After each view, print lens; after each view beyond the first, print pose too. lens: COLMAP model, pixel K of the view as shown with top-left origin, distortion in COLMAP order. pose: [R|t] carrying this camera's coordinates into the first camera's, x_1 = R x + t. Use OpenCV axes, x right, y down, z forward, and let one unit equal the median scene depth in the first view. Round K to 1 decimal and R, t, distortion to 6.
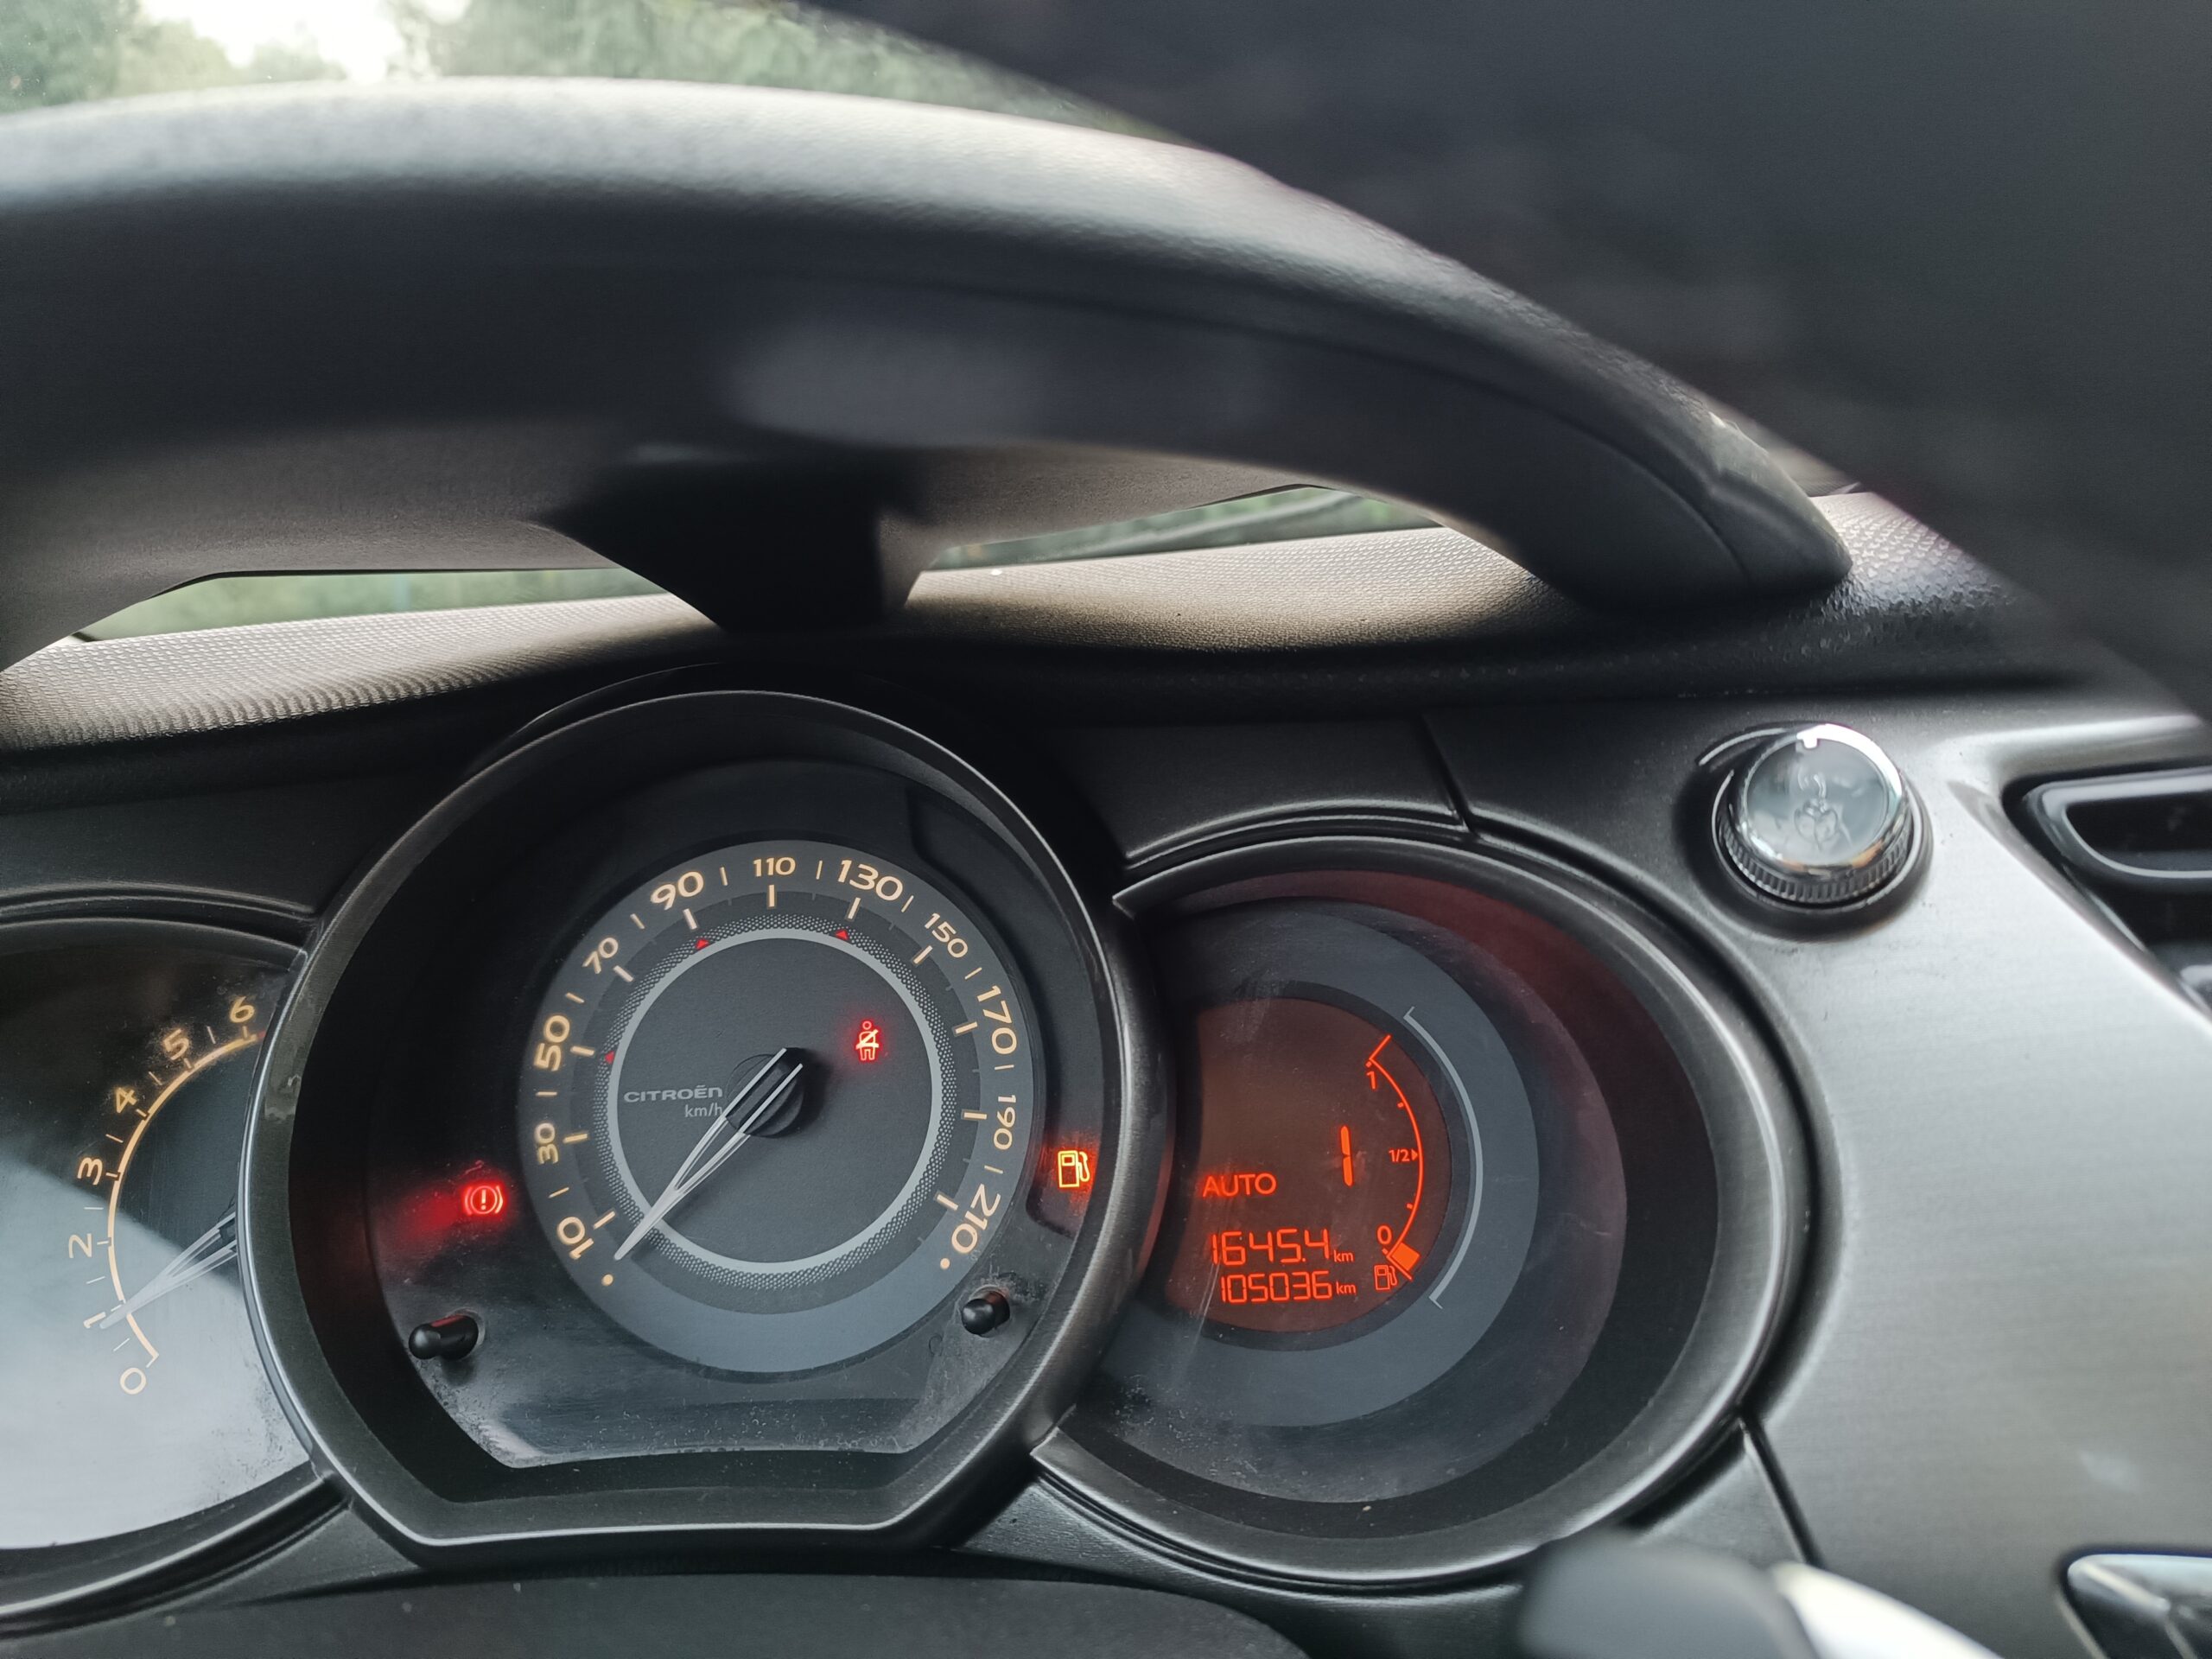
lens RADIAL K [[1620.2, 0, 1106.0], [0, 1620.2, 829.5], [0, 0, 1]] dist [-0.006412, -0.006988]
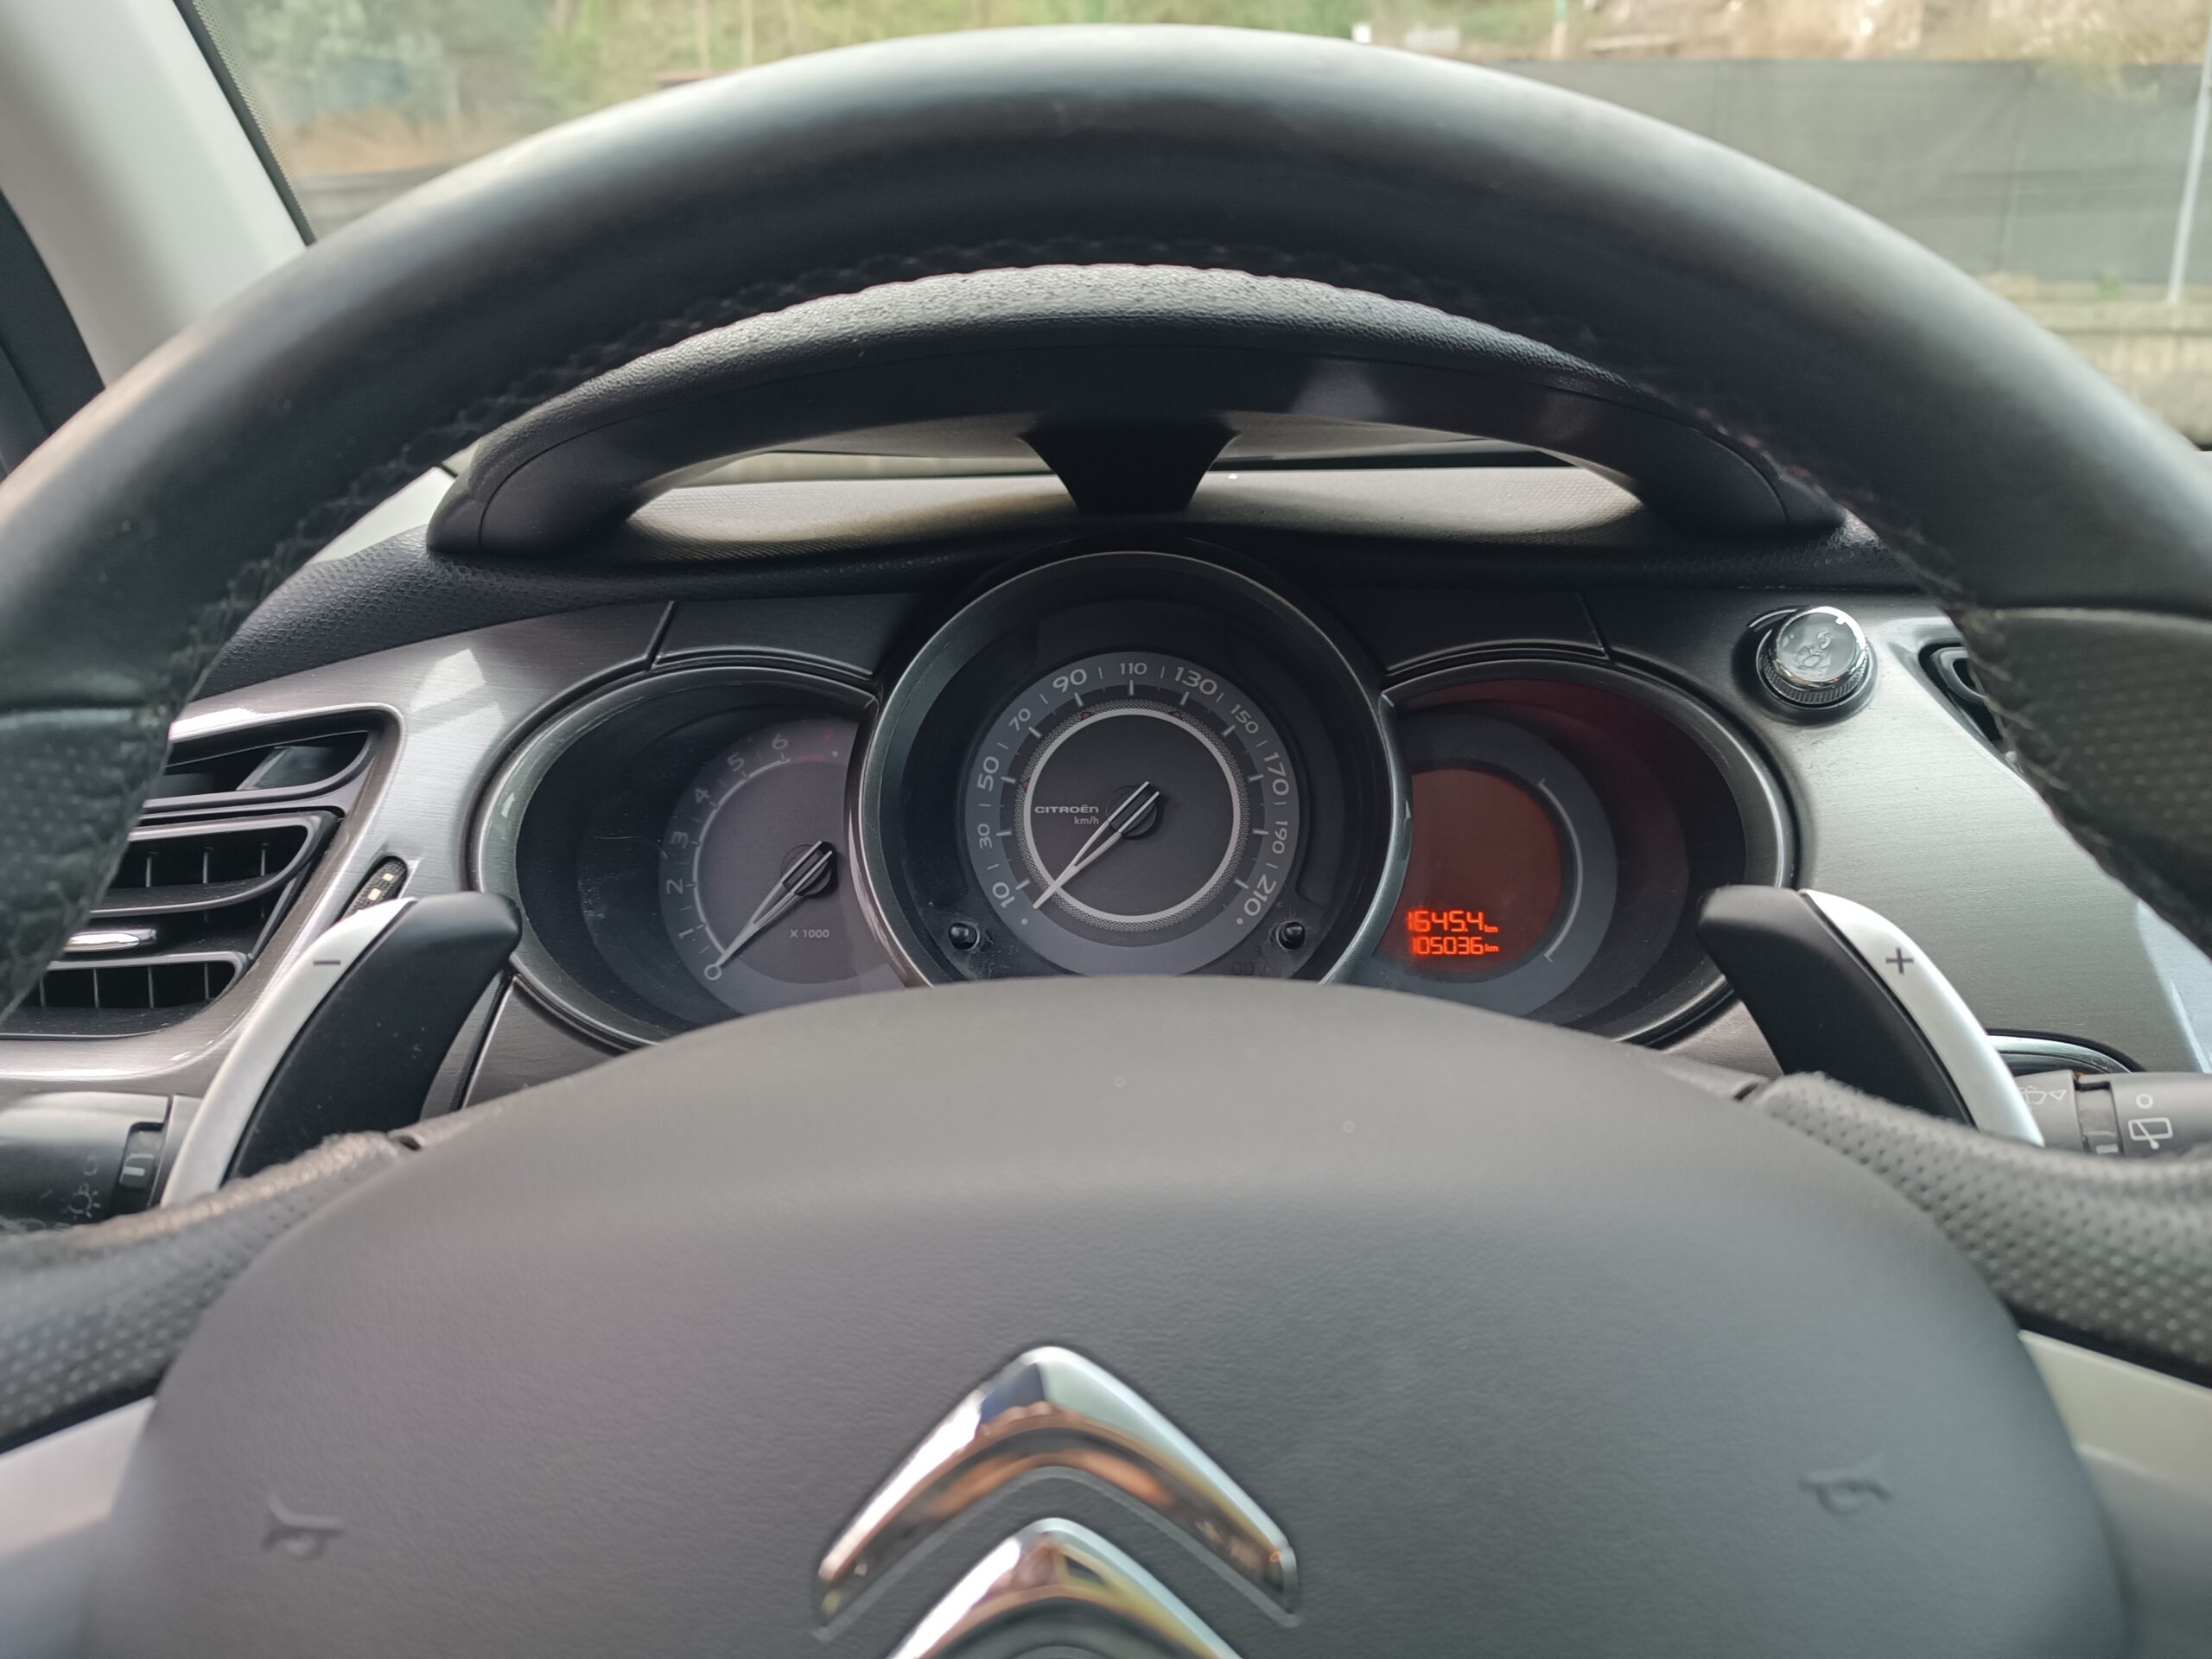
lens RADIAL K [[1626.8, 0, 1106.0], [0, 1626.8, 829.5], [0, 0, 1]] dist [0.124971, -0.312737]
pose [[0.998113, 0.056886, 0.023128, -0.269370], [-0.058421, 0.995673, 0.072262, 0.067765], [-0.018917, -0.073477, 0.997117, -0.586369]]
